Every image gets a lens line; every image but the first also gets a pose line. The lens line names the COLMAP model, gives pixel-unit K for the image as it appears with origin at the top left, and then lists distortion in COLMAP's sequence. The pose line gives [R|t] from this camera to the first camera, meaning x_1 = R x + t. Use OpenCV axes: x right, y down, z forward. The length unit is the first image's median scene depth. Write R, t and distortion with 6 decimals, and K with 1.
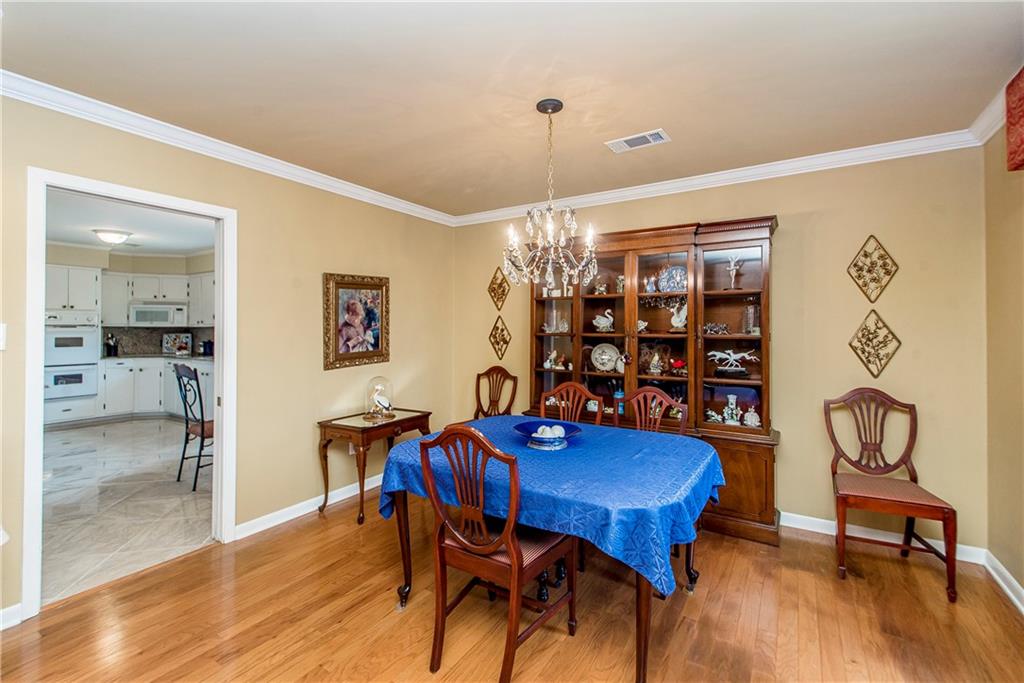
lens RADIAL K [[450.7, 0, 531.0], [0, 450.7, 323.9], [0, 0, 1]] dist [0.026365, -0.010314]
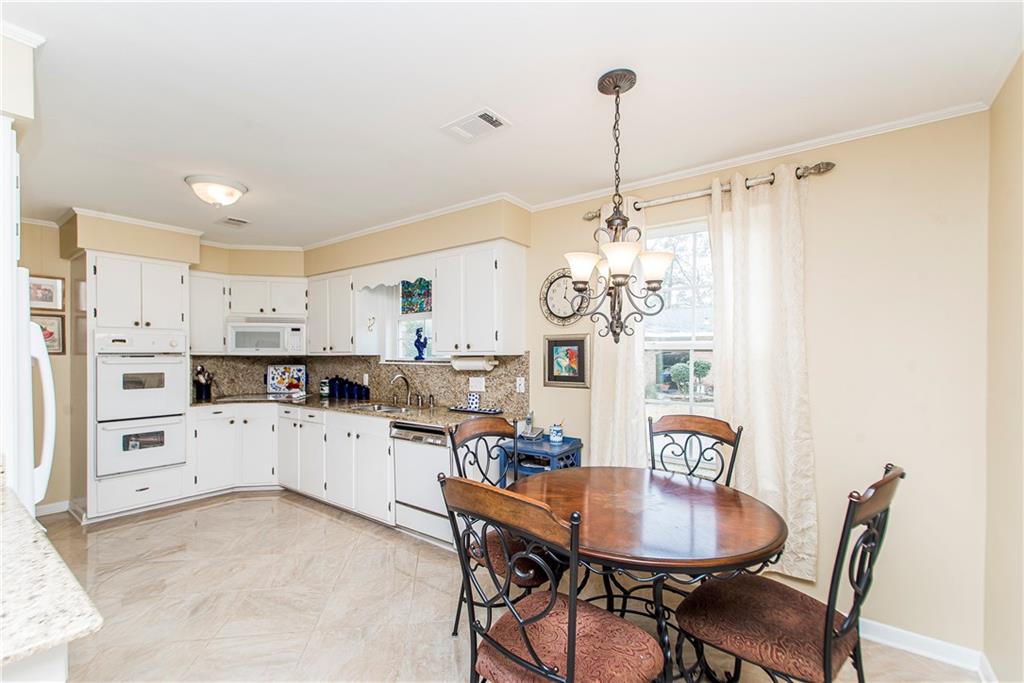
lens RADIAL K [[450.4, 0, 534.7], [0, 450.4, 357.8], [0, 0, 1]] dist [0.000106, -0.000360]
pose [[0.997747, 0.000952, -0.067085, -0.387494], [0.000062, 0.999886, 0.015108, -0.000315], [0.067092, -0.015078, 0.997633, 0.376666]]
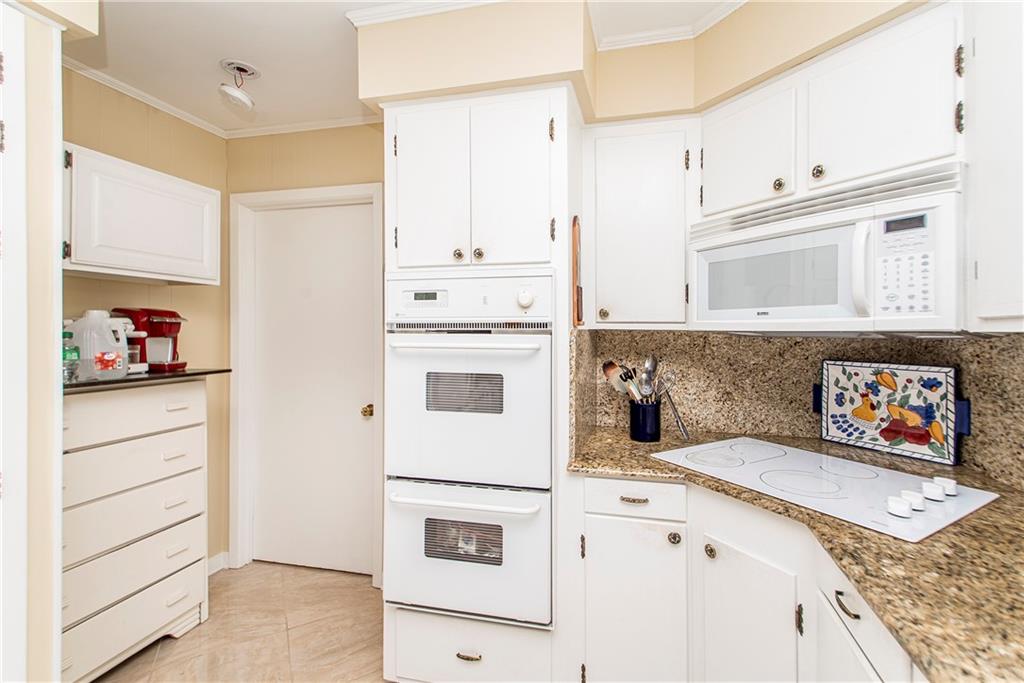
lens RADIAL K [[450.7, 0, 531.0], [0, 450.7, 323.9], [0, 0, 1]] dist [0.026365, -0.010314]
pose [[0.279128, -0.011890, -0.960180, -0.669290], [0.002971, 0.999929, -0.011519, 0.004586], [0.960249, 0.000362, 0.279143, 0.849827]]
